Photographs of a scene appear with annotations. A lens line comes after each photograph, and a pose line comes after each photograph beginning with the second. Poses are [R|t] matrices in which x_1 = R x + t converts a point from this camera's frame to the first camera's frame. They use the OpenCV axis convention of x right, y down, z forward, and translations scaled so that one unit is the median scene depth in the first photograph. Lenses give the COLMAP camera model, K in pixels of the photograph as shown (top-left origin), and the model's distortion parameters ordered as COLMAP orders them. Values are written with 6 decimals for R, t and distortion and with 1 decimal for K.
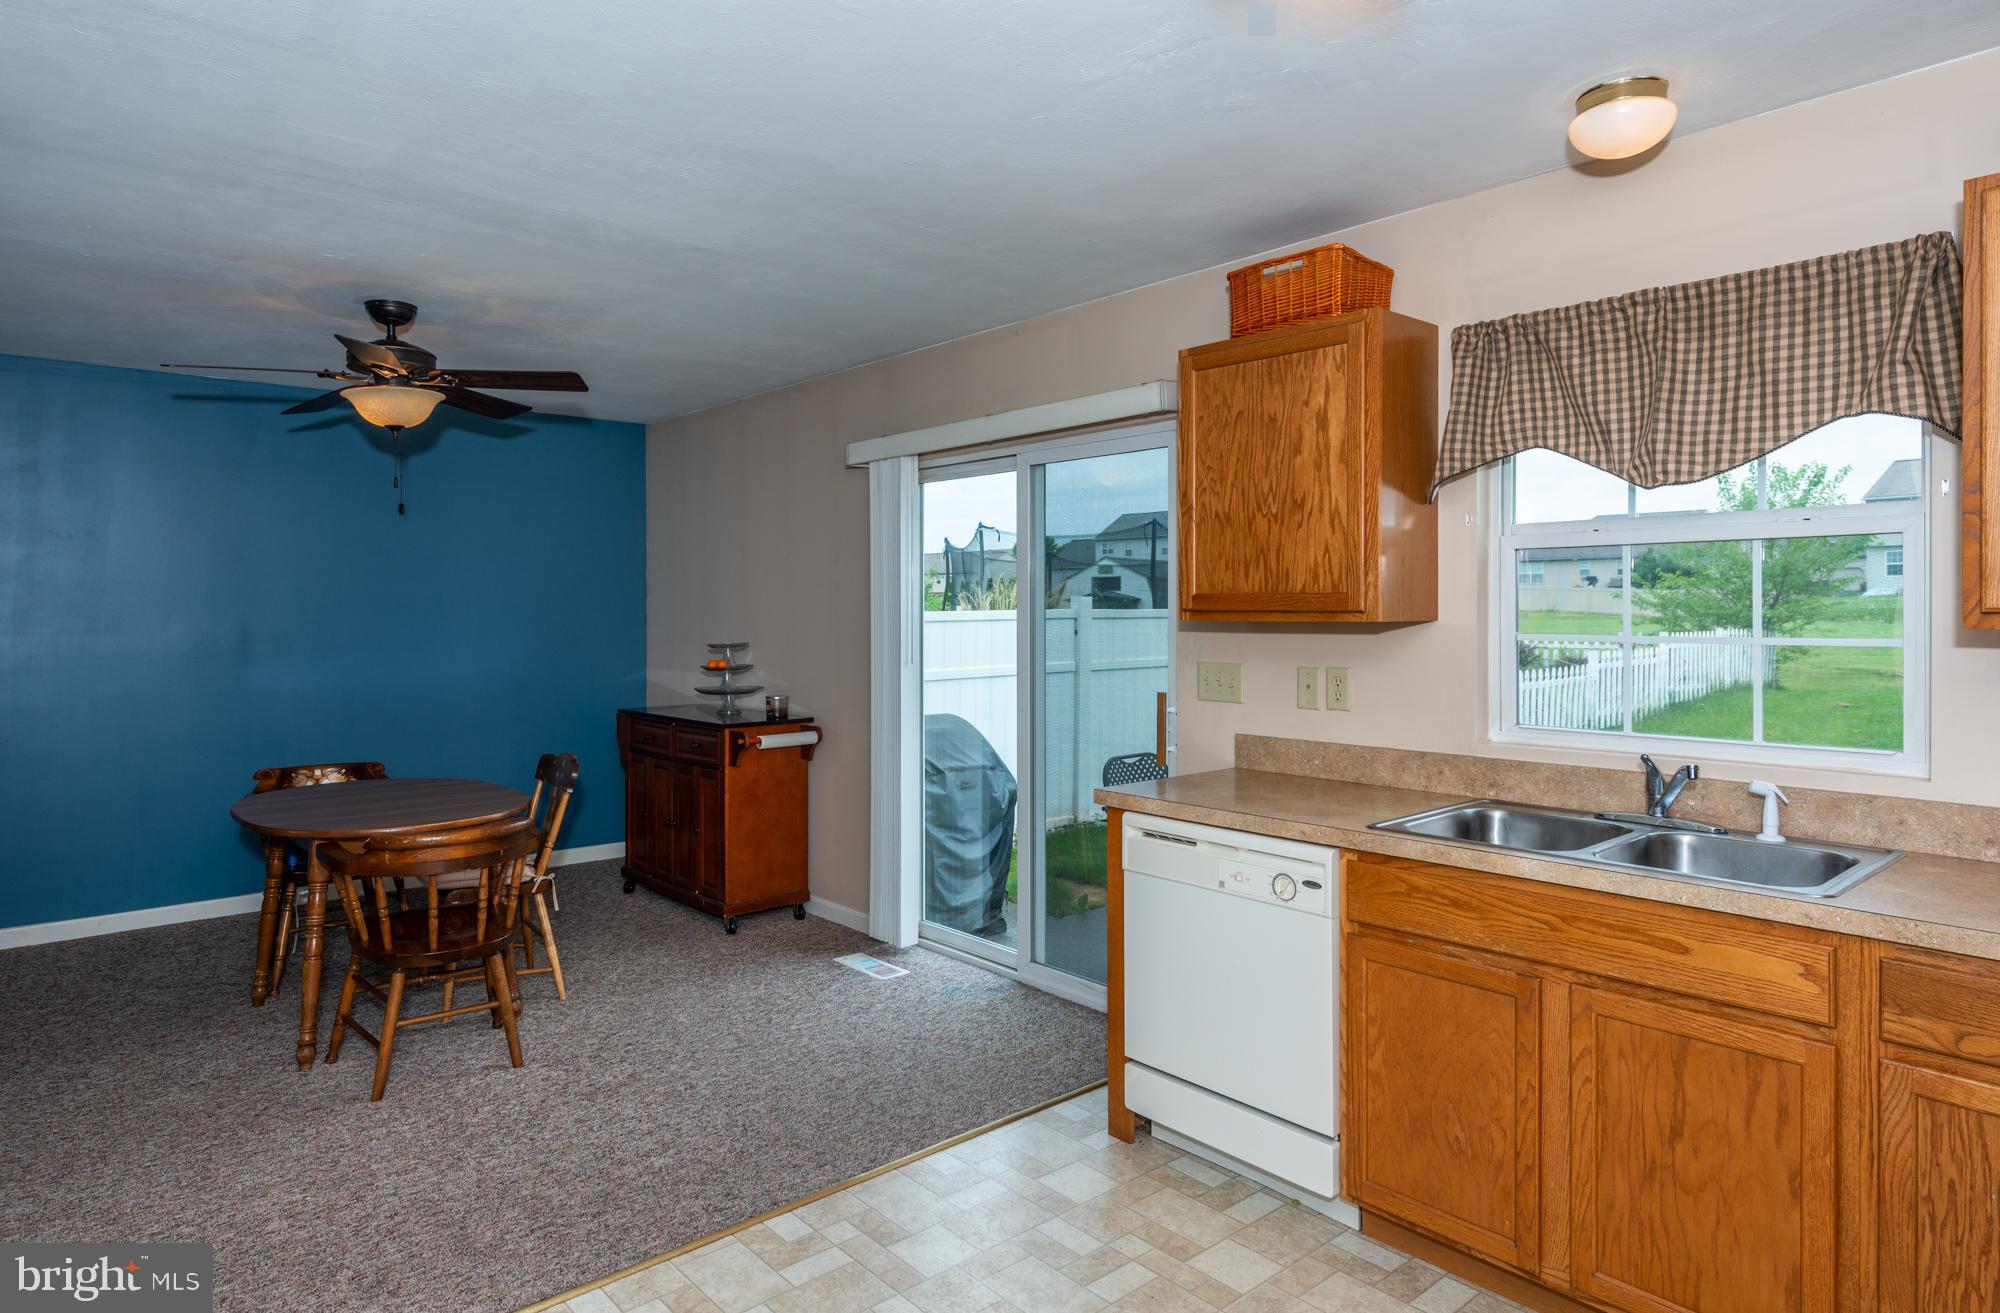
lens RADIAL K [[1154.8, 0, 960.8], [0, 1154.8, 603.4], [0, 0, 1]] dist [0.017708, -0.012154]
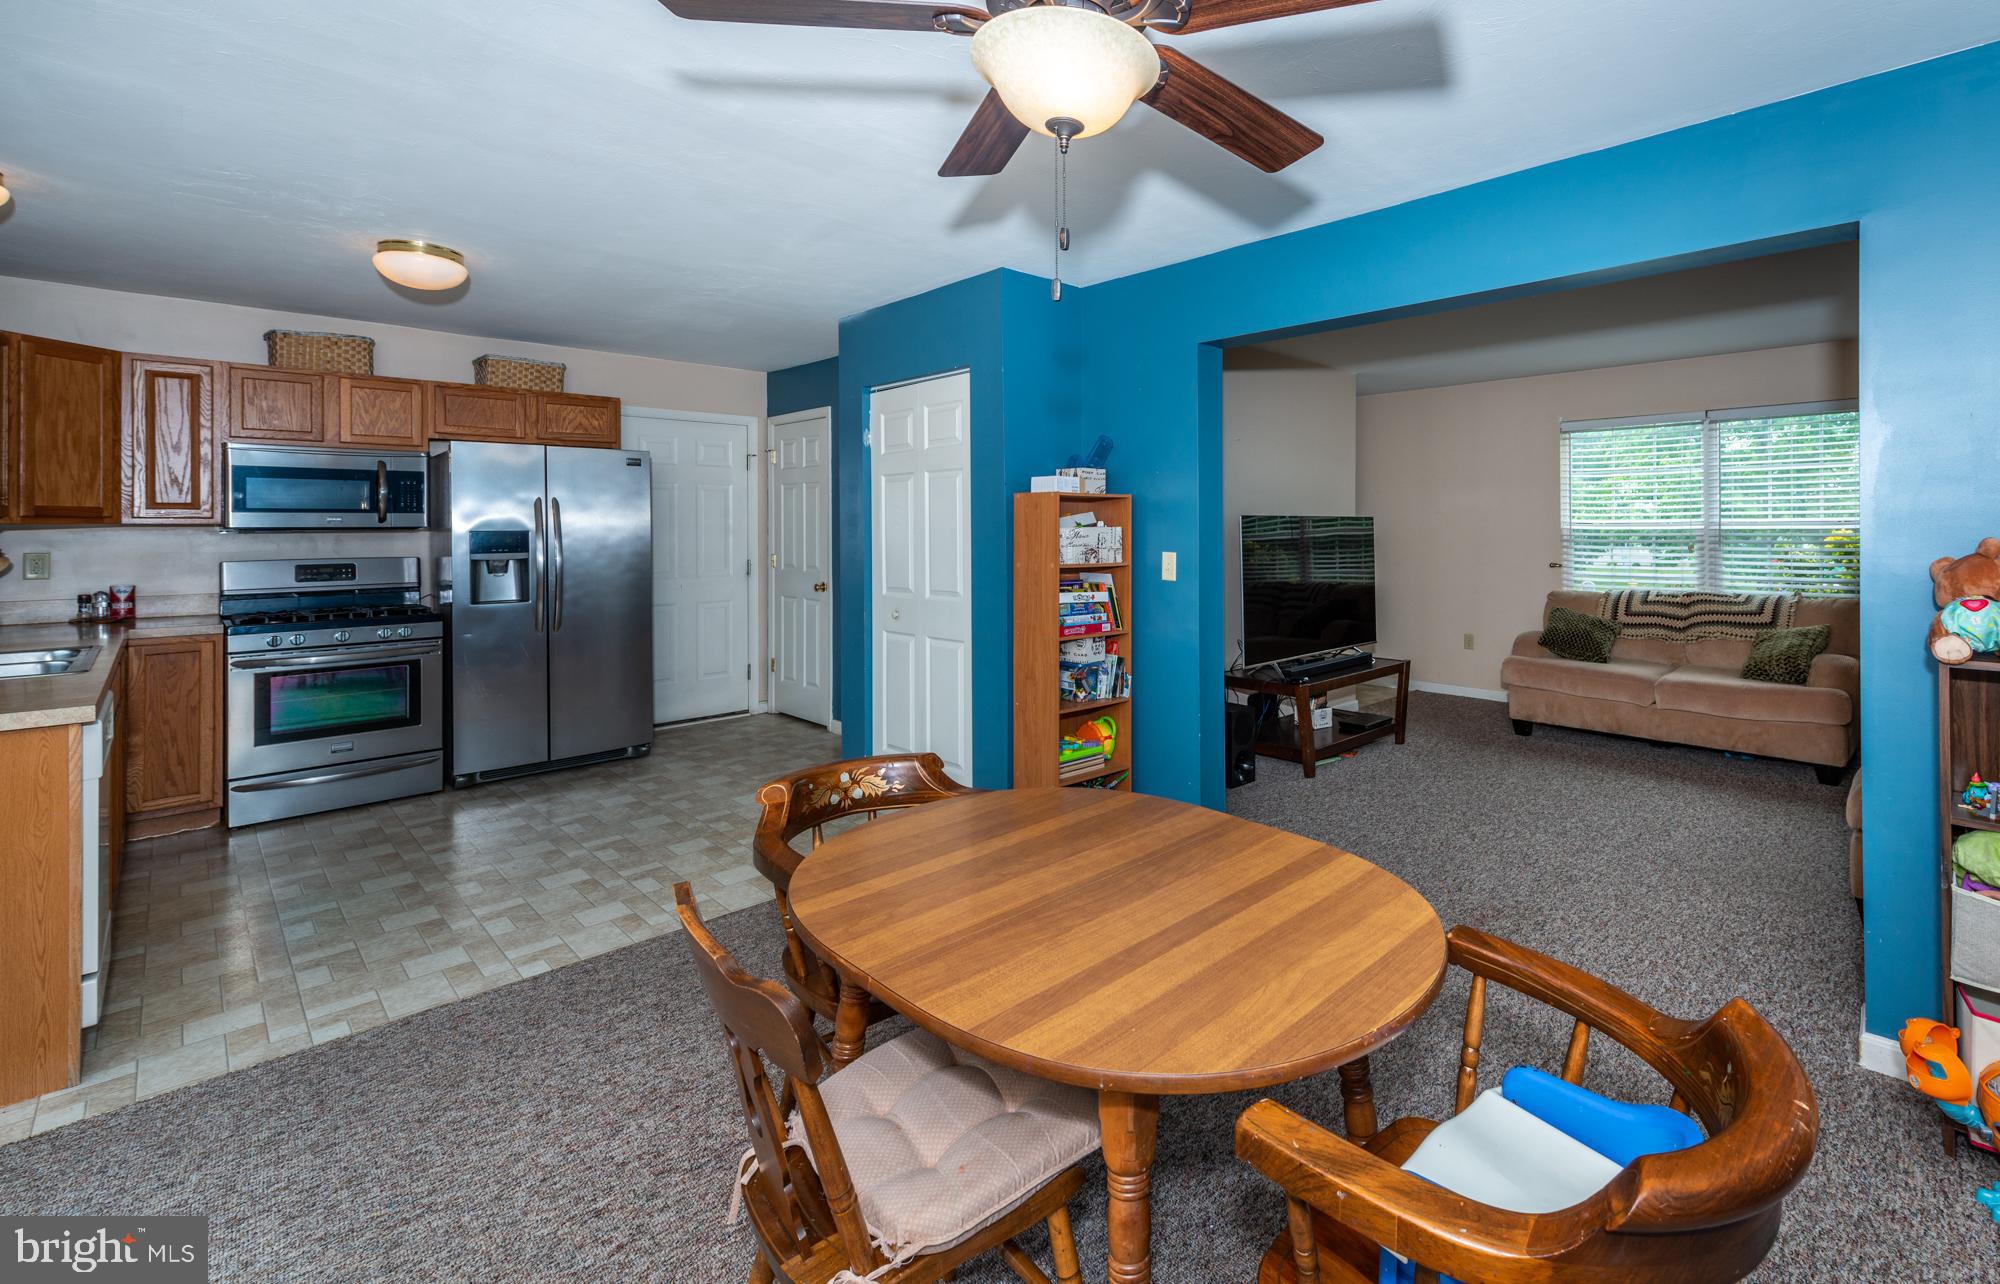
lens RADIAL K [[874.9, 0, 1145.8], [0, 874.9, 515.5], [0, 0, 1]] dist [0.001109, -0.000079]
pose [[-0.991434, 0.003588, -0.130560, -0.587680], [0.005228, 0.999912, -0.012222, 0.022859], [0.130504, -0.012800, -0.991365, 1.719873]]
